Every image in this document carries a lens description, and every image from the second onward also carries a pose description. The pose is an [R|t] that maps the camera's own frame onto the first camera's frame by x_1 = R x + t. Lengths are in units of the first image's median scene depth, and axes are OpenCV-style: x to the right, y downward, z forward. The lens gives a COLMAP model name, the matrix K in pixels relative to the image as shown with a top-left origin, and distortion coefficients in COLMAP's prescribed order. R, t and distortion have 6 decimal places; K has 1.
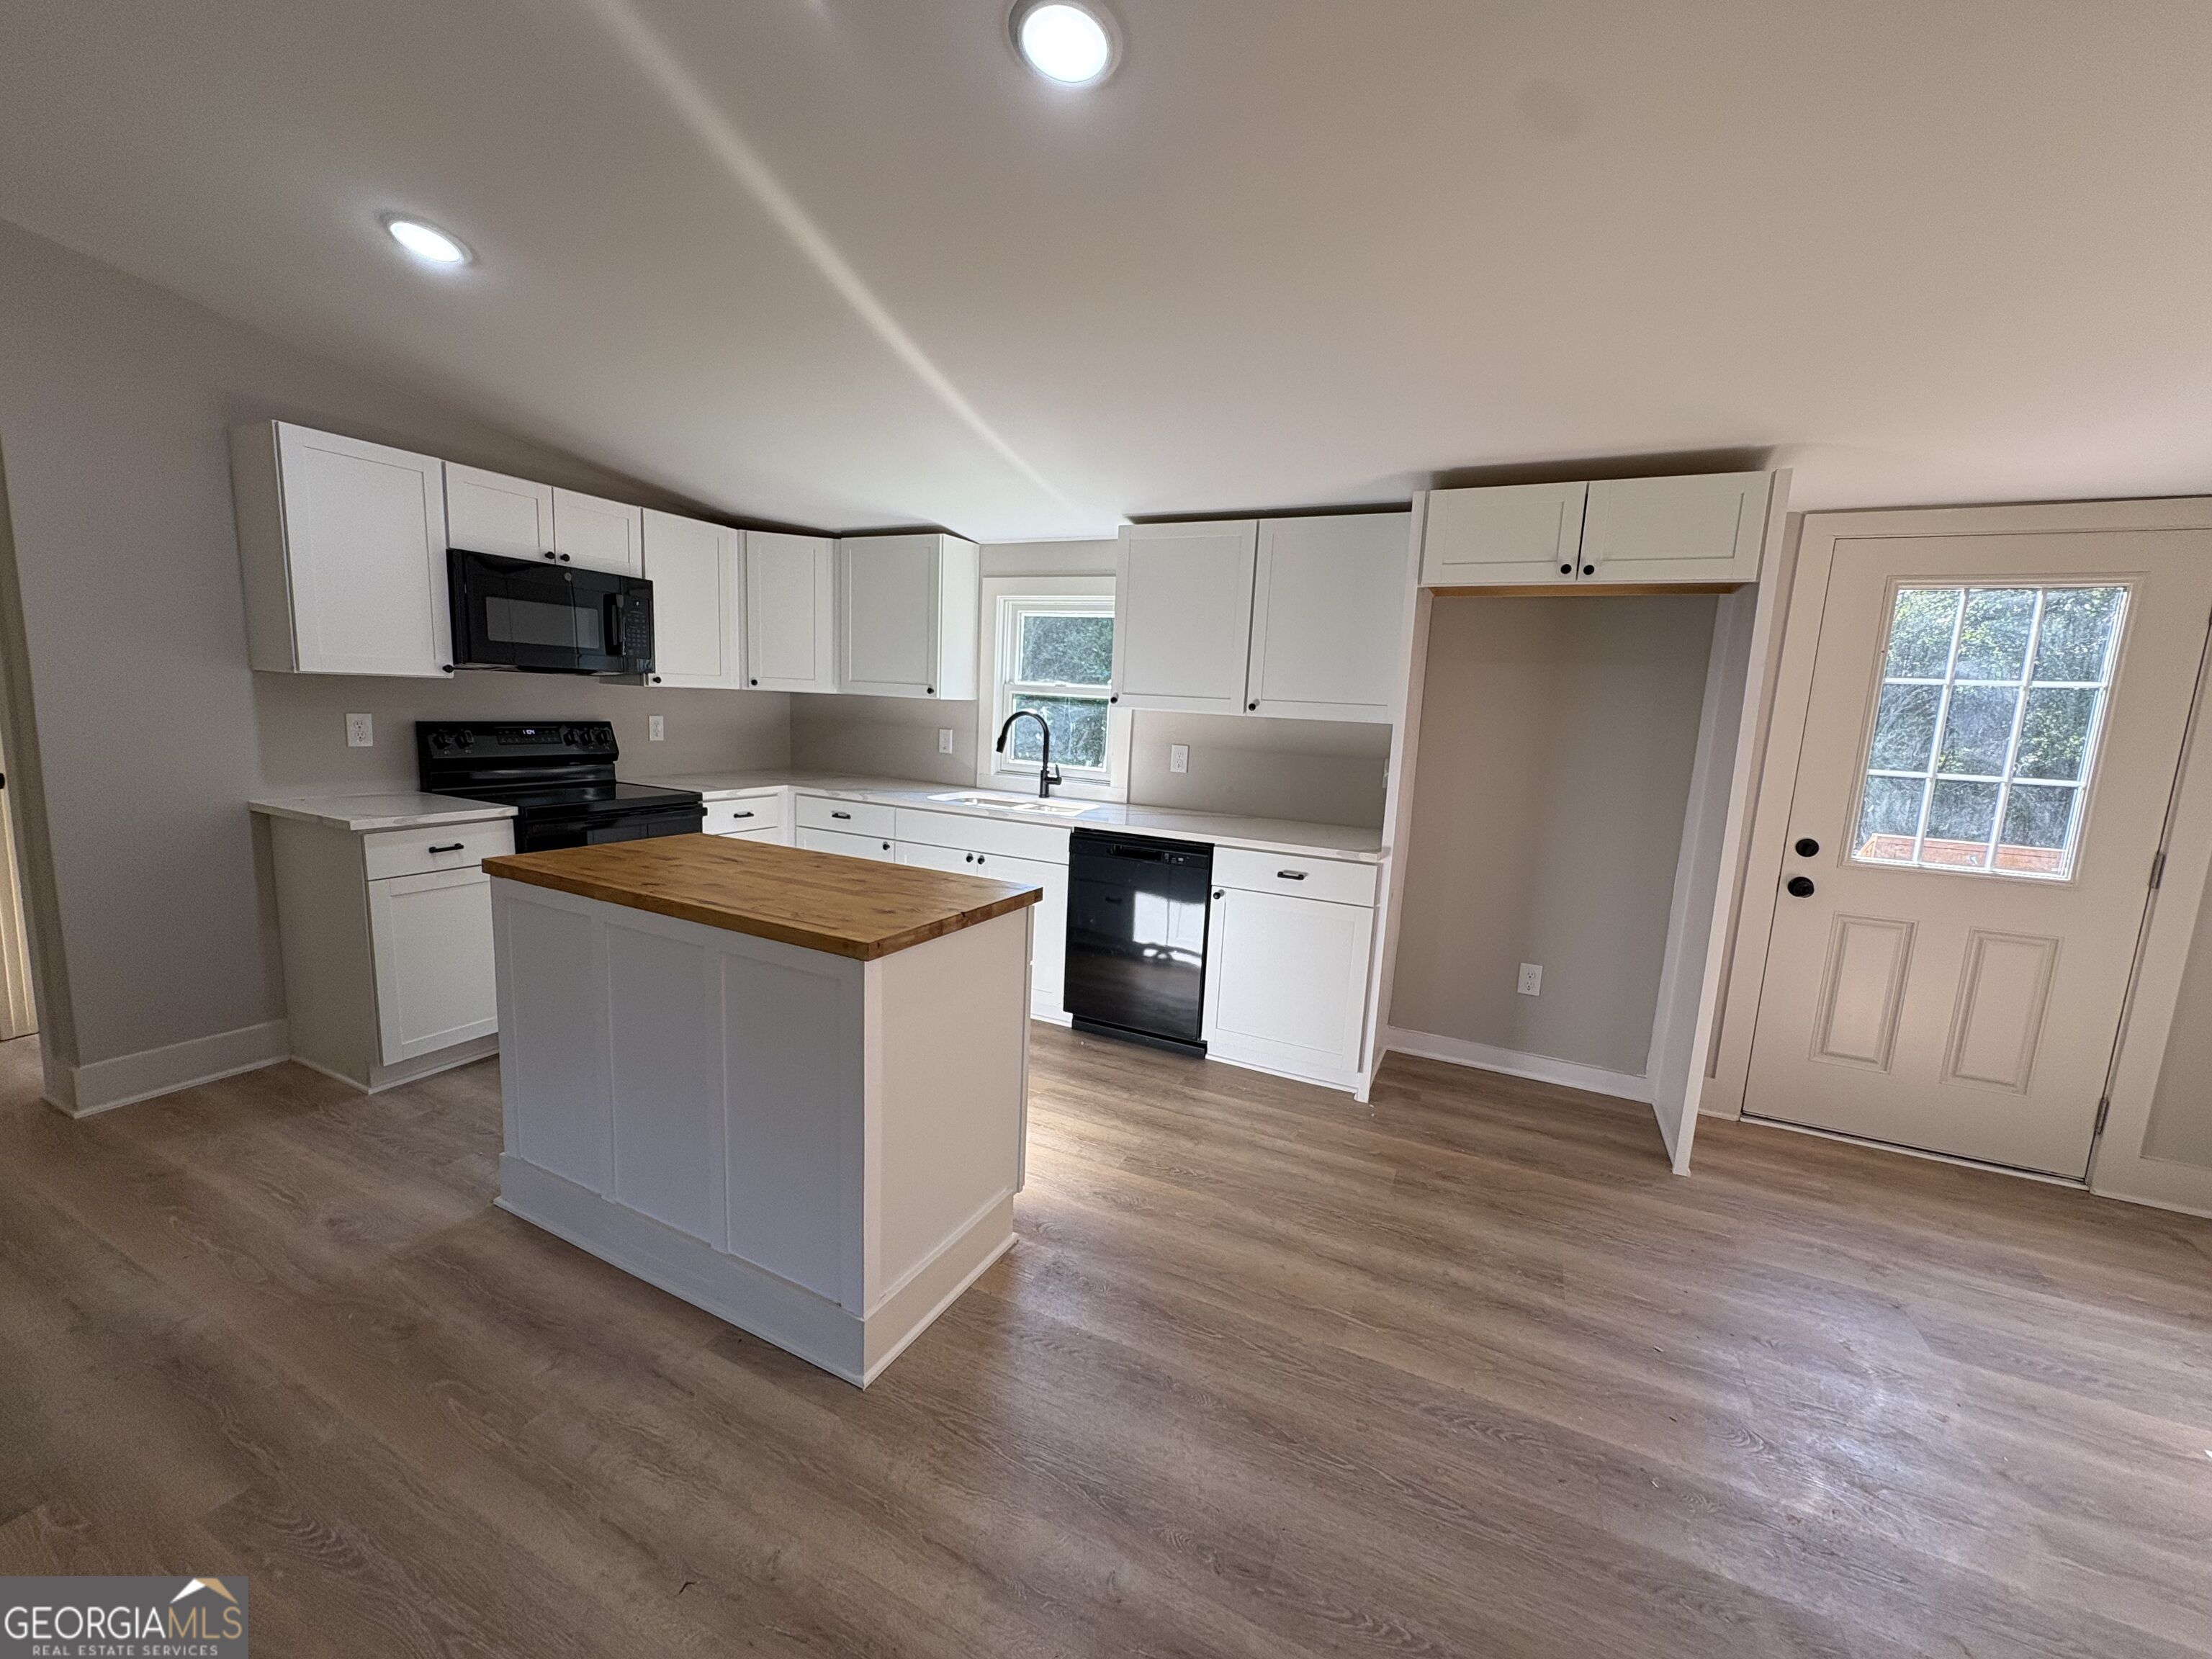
lens RADIAL K [[887.6, 0, 1106.0], [0, 887.6, 829.5], [0, 0, 1]] dist [0.012238, 0.000119]
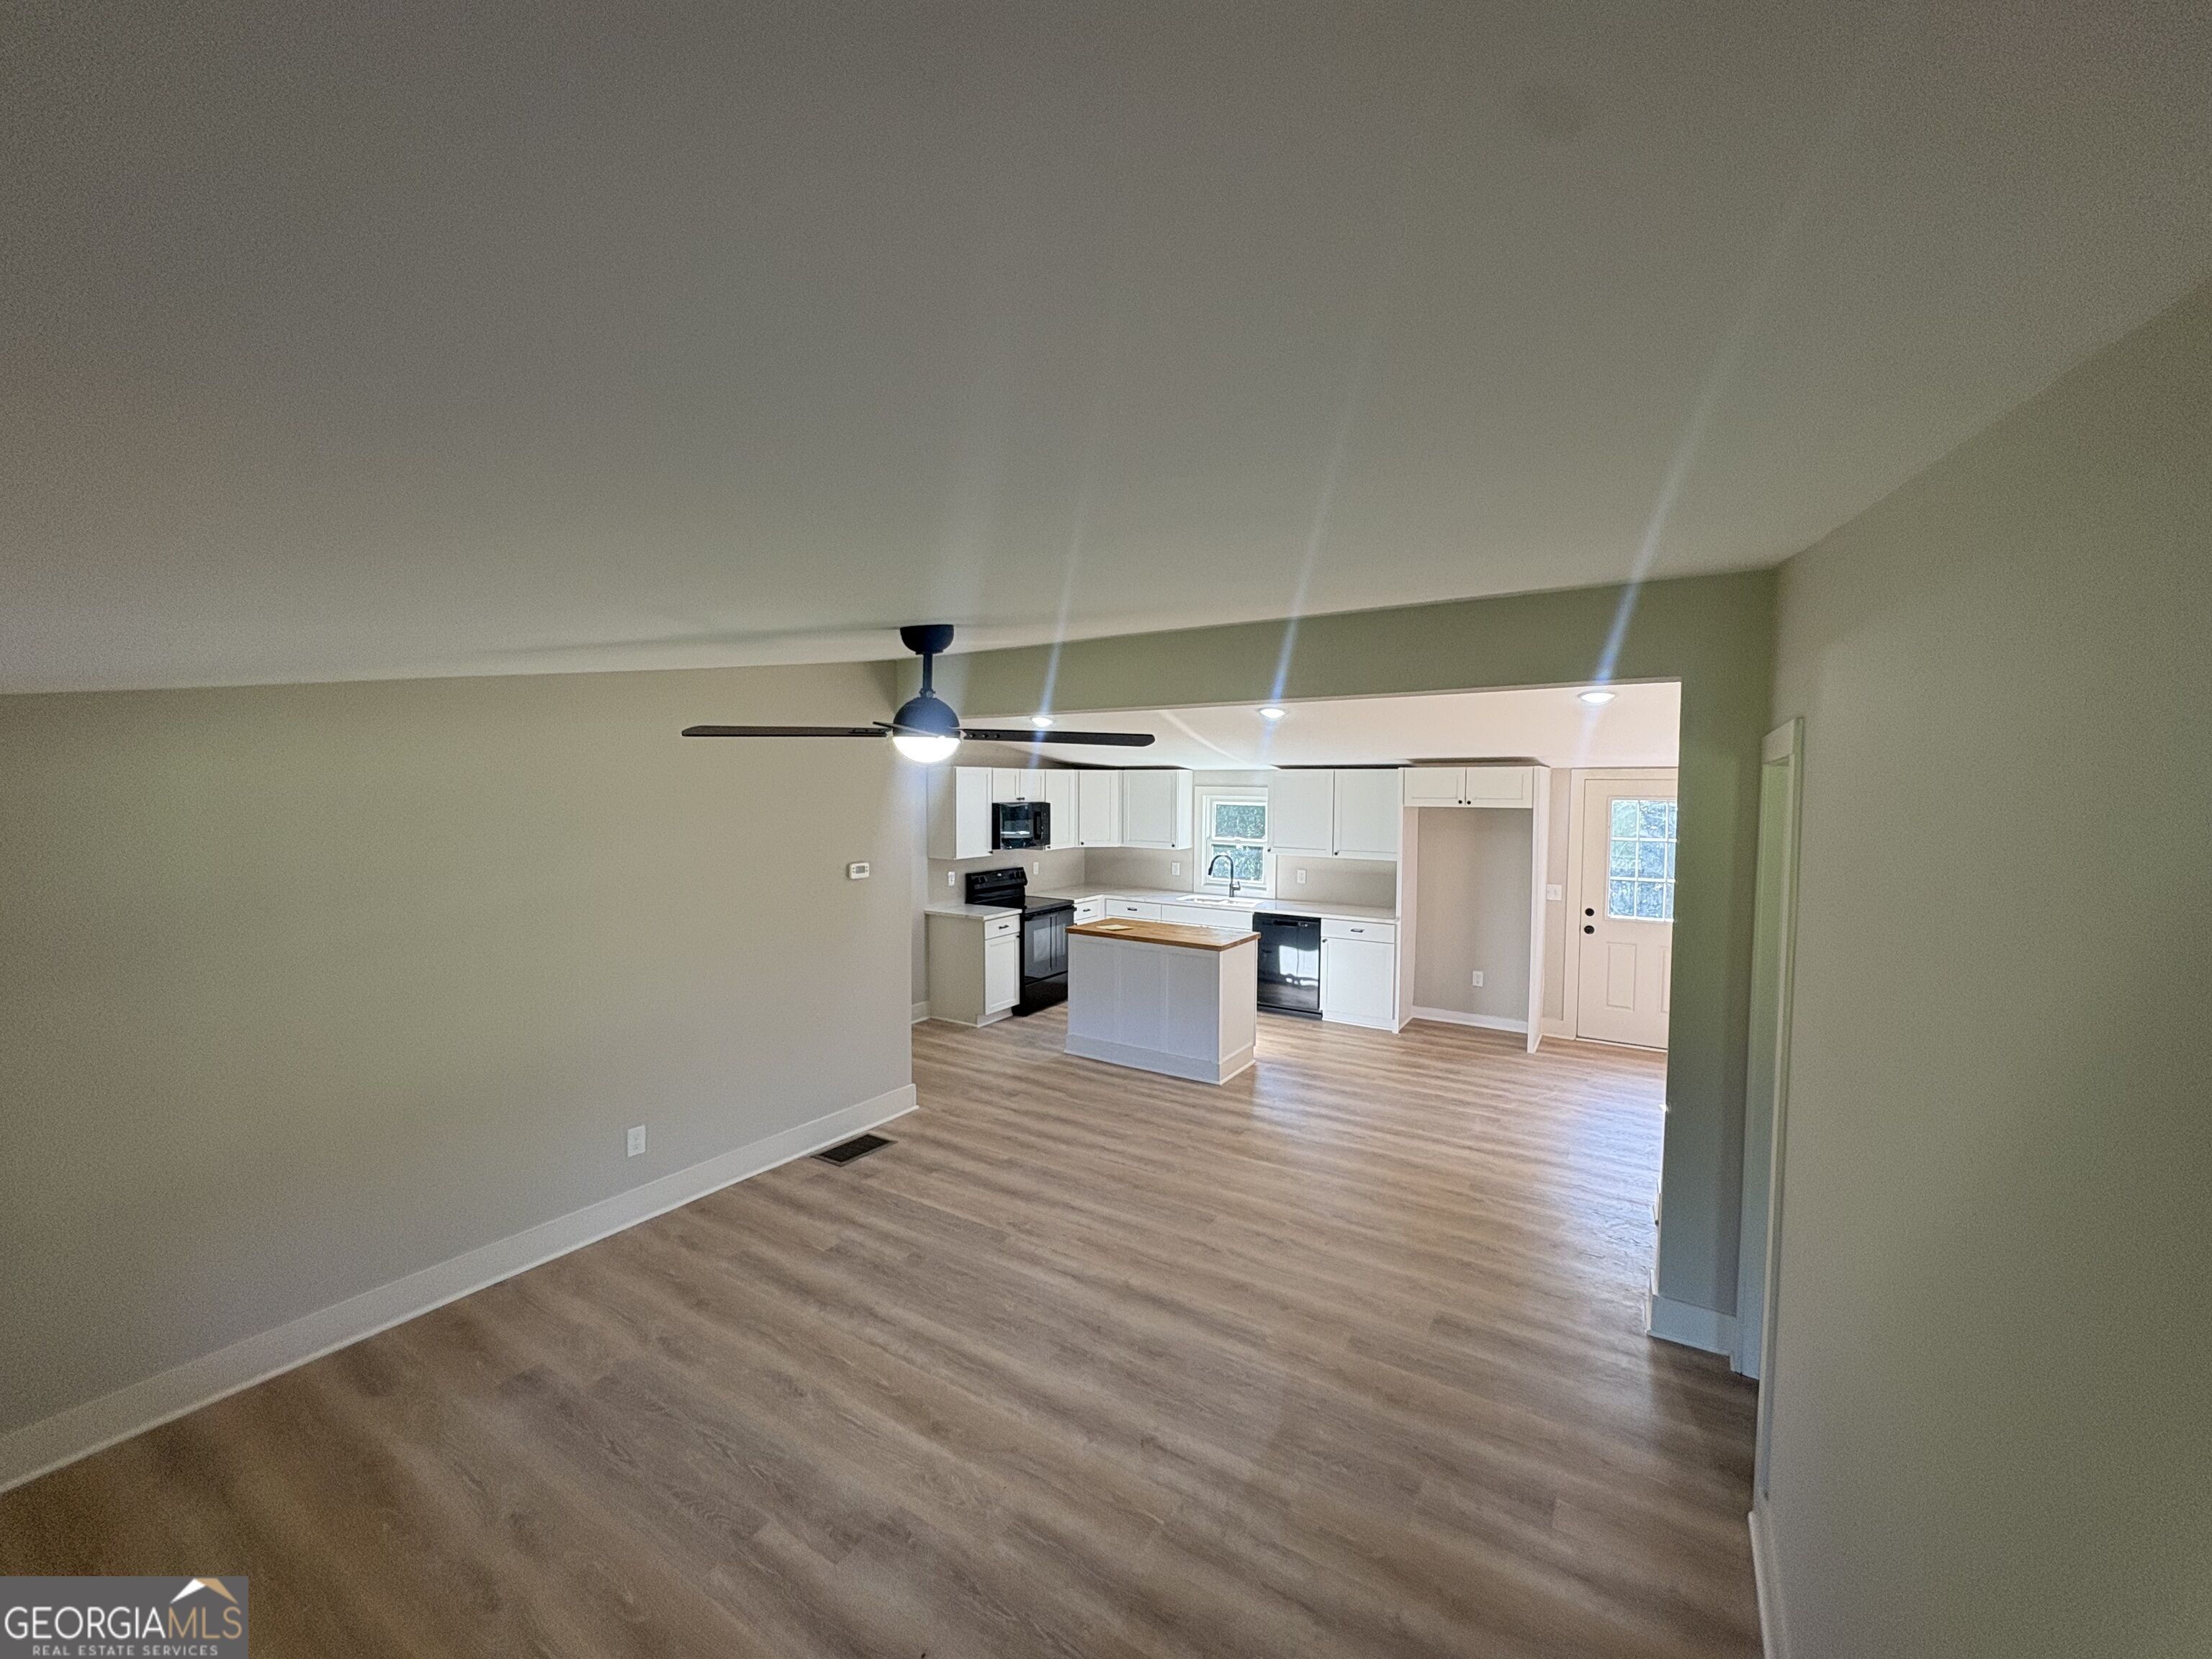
lens RADIAL K [[887.6, 0, 1106.0], [0, 887.6, 829.5], [0, 0, 1]] dist [0.012238, 0.000119]
pose [[0.993052, -0.037464, -0.111555, -0.150220], [0.026265, 0.994619, -0.100218, 0.005392], [0.114709, 0.096592, 0.988692, -1.227621]]
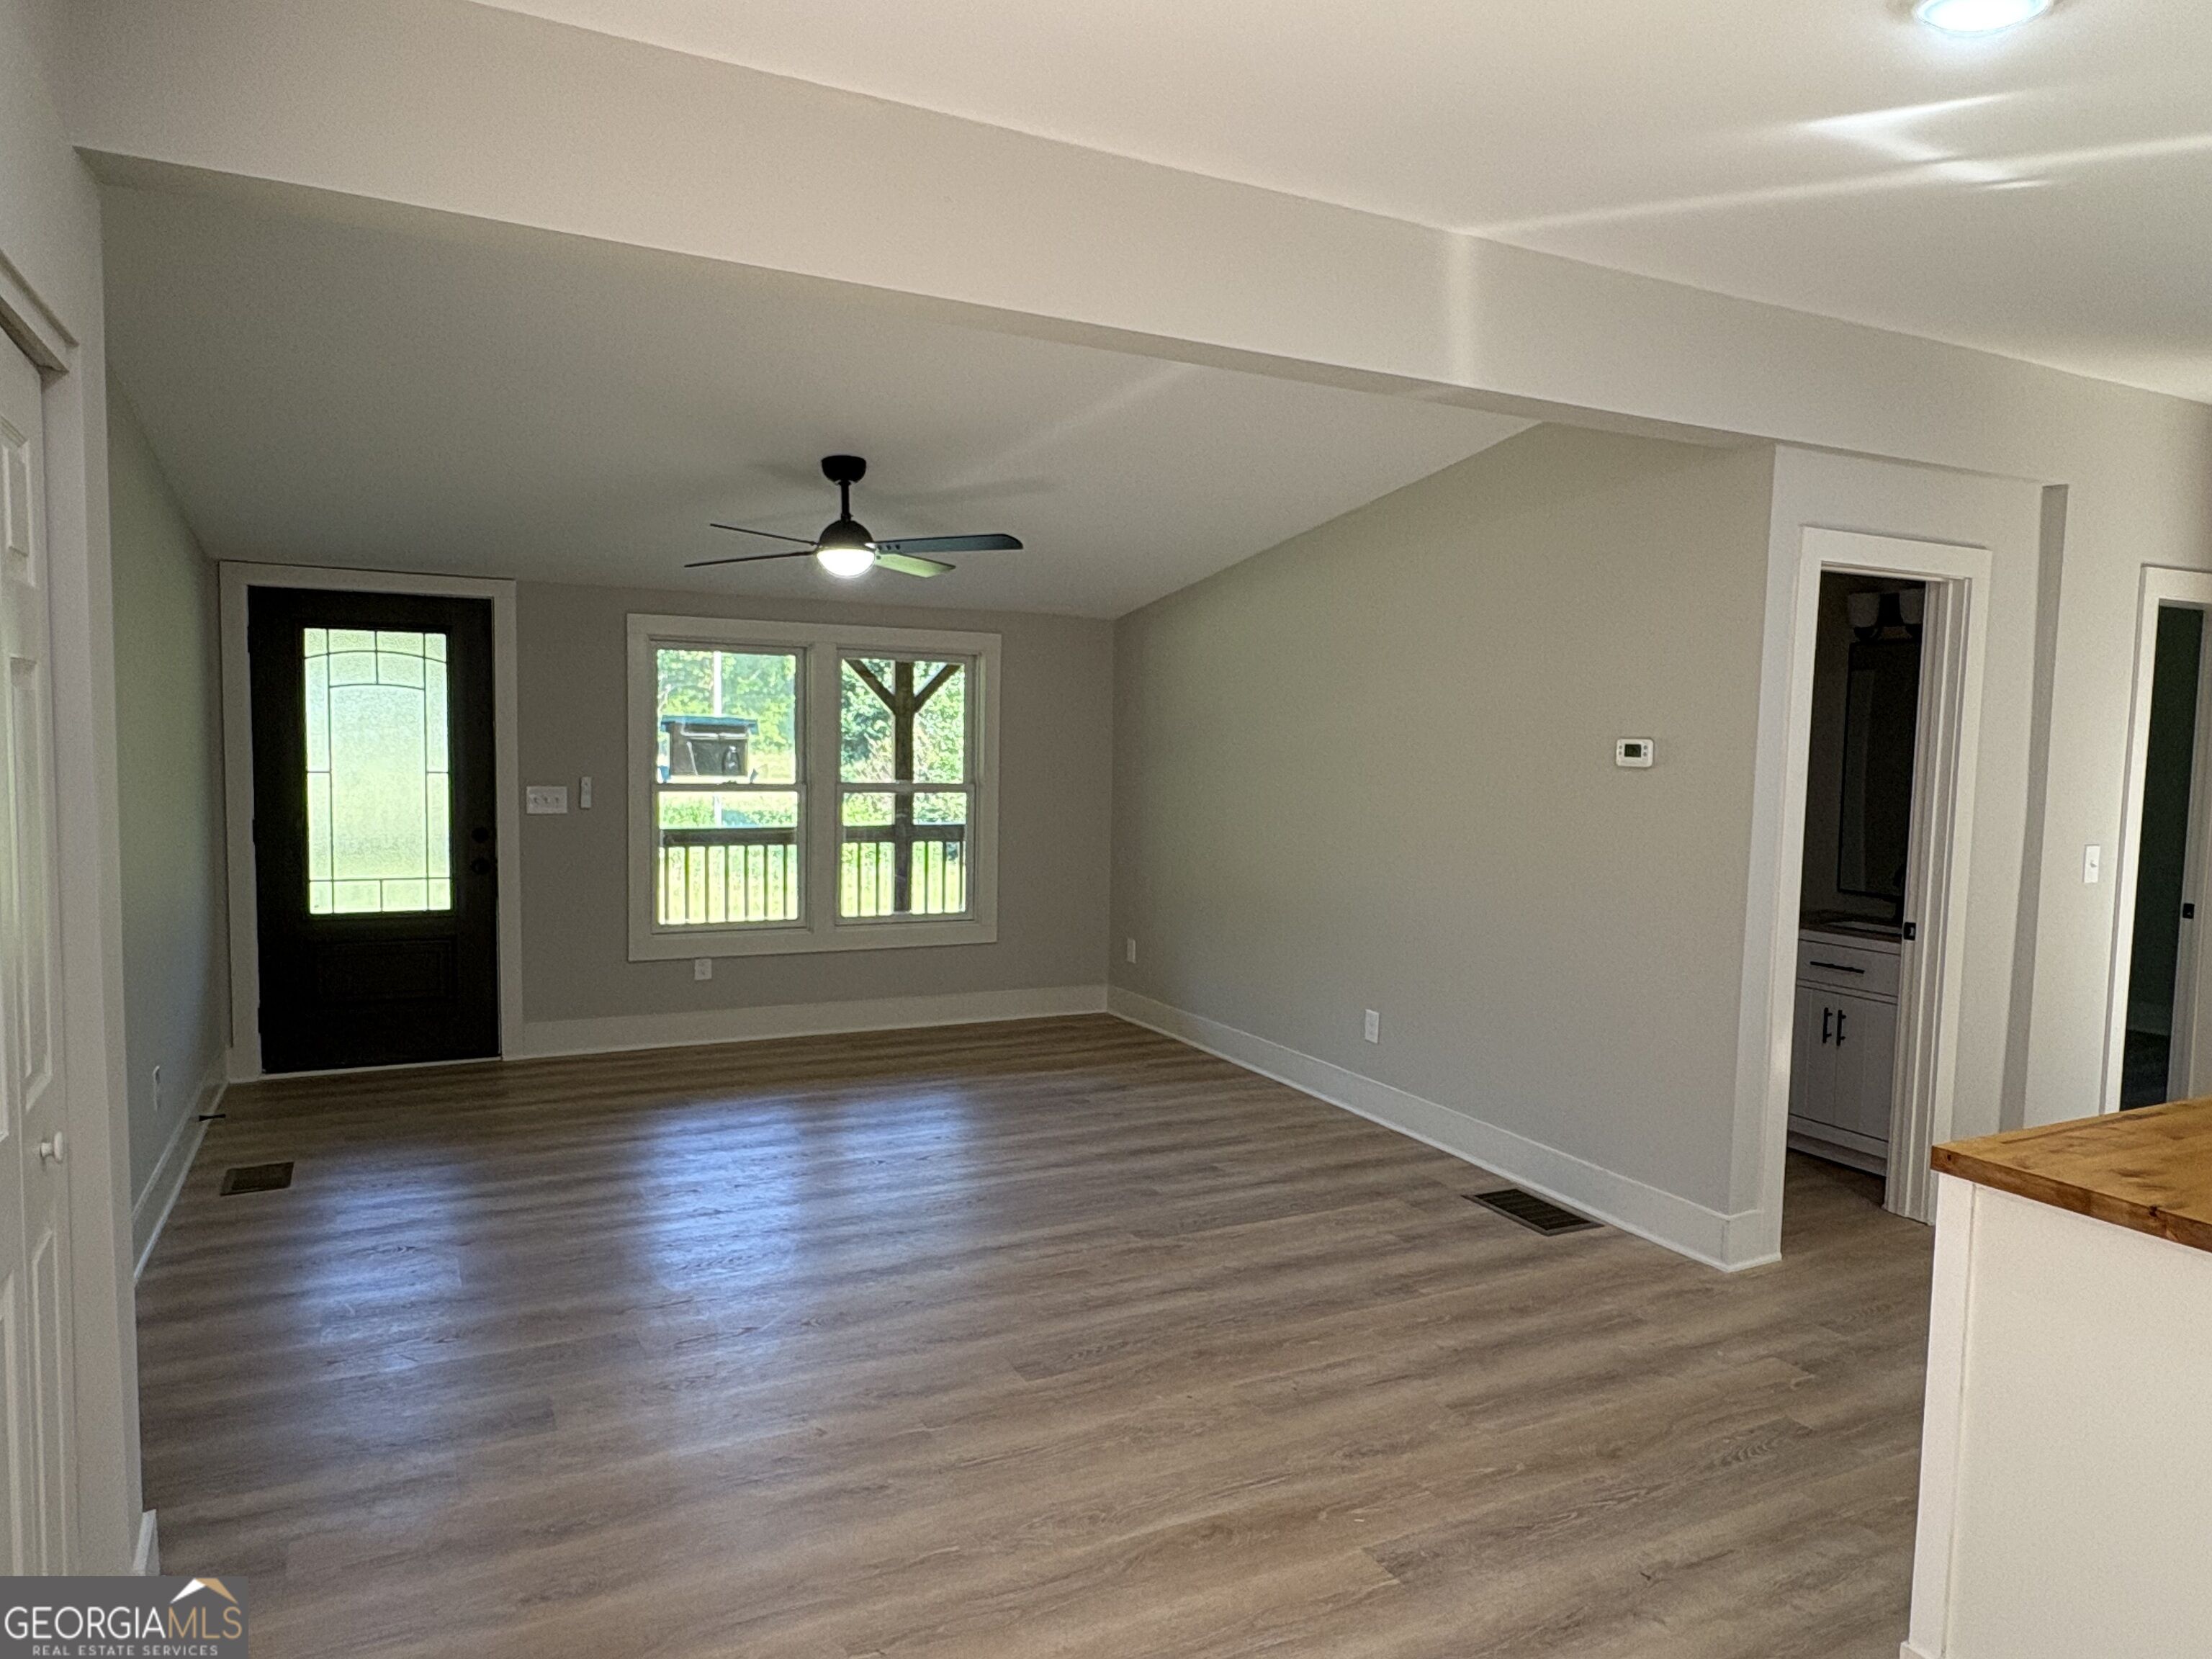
lens RADIAL K [[1402.5, 0, 1106.0], [0, 1402.5, 829.5], [0, 0, 1]] dist [-0.000273, -0.000122]
pose [[-0.590191, -0.004275, -0.807252, 0.582370], [-0.171400, 0.977850, 0.120133, -0.085349], [0.788858, 0.209264, -0.577851, 0.525683]]
